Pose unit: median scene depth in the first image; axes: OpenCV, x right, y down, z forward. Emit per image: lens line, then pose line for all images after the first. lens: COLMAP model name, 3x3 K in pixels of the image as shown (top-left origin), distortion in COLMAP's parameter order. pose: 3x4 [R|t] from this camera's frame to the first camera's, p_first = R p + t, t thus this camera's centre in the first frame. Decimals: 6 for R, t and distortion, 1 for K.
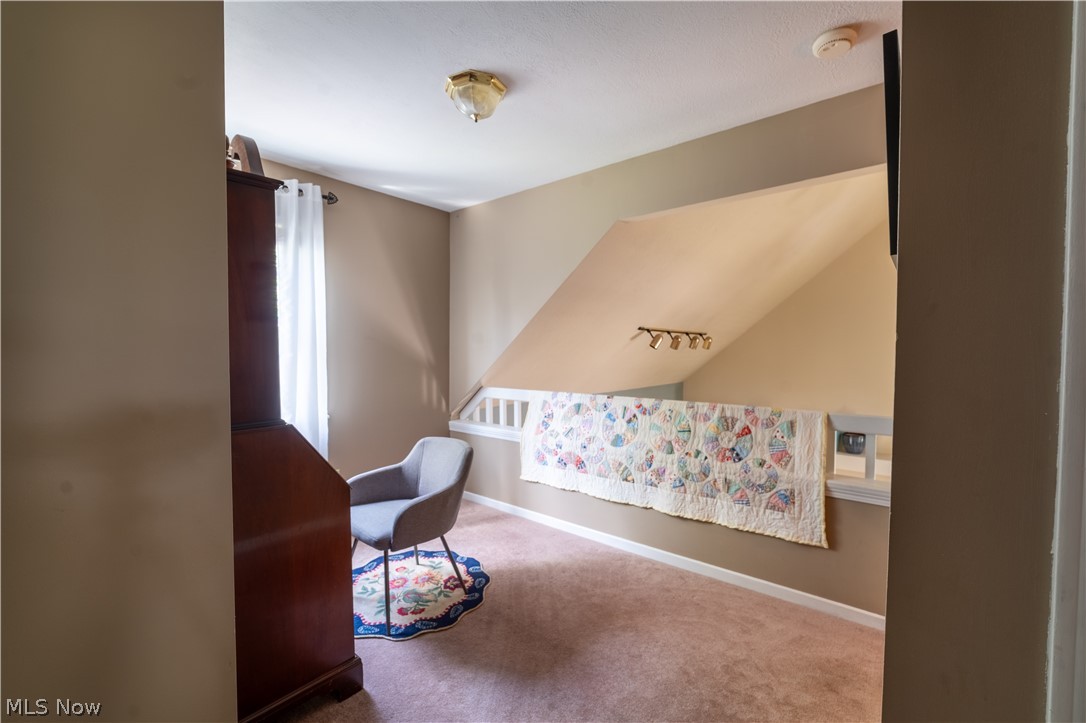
lens RADIAL K [[447.2, 0, 549.9], [0, 447.2, 360.6], [0, 0, 1]] dist [-0.001791, 0.000170]
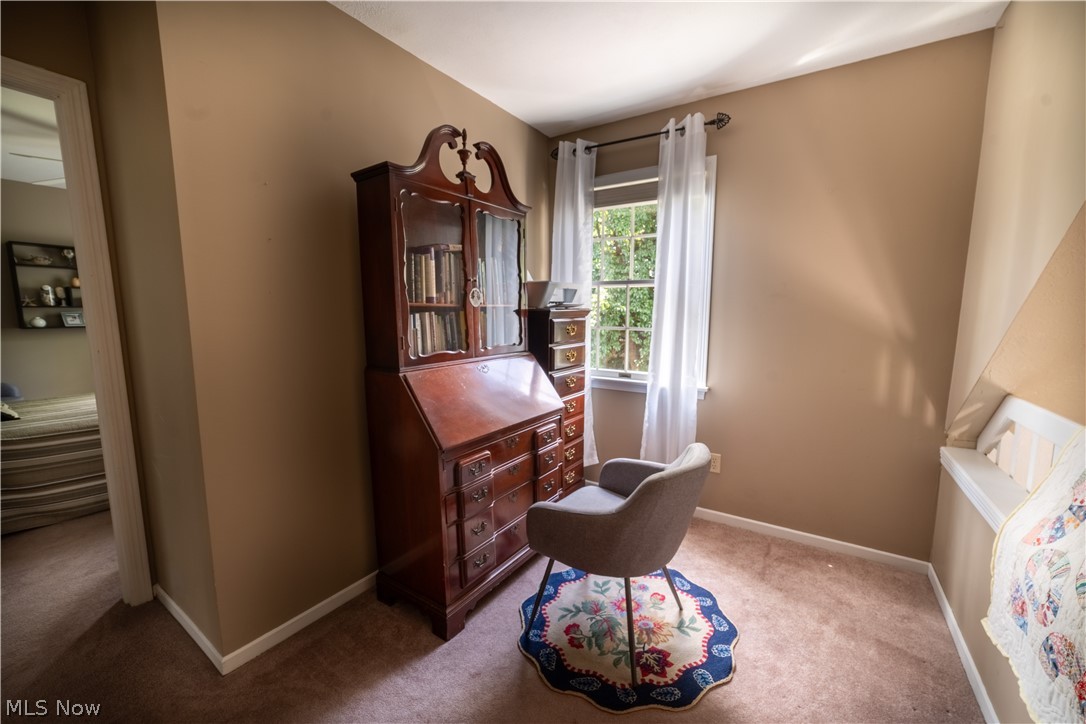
lens RADIAL K [[428.6, 0, 547.2], [0, 428.6, 360.6], [0, 0, 1]] dist [-0.008412, 0.000147]
pose [[0.119847, 0.118112, -0.985741, 0.316005], [-0.027931, 0.992906, 0.115575, -0.019231], [0.992399, 0.013682, 0.122295, 0.692099]]
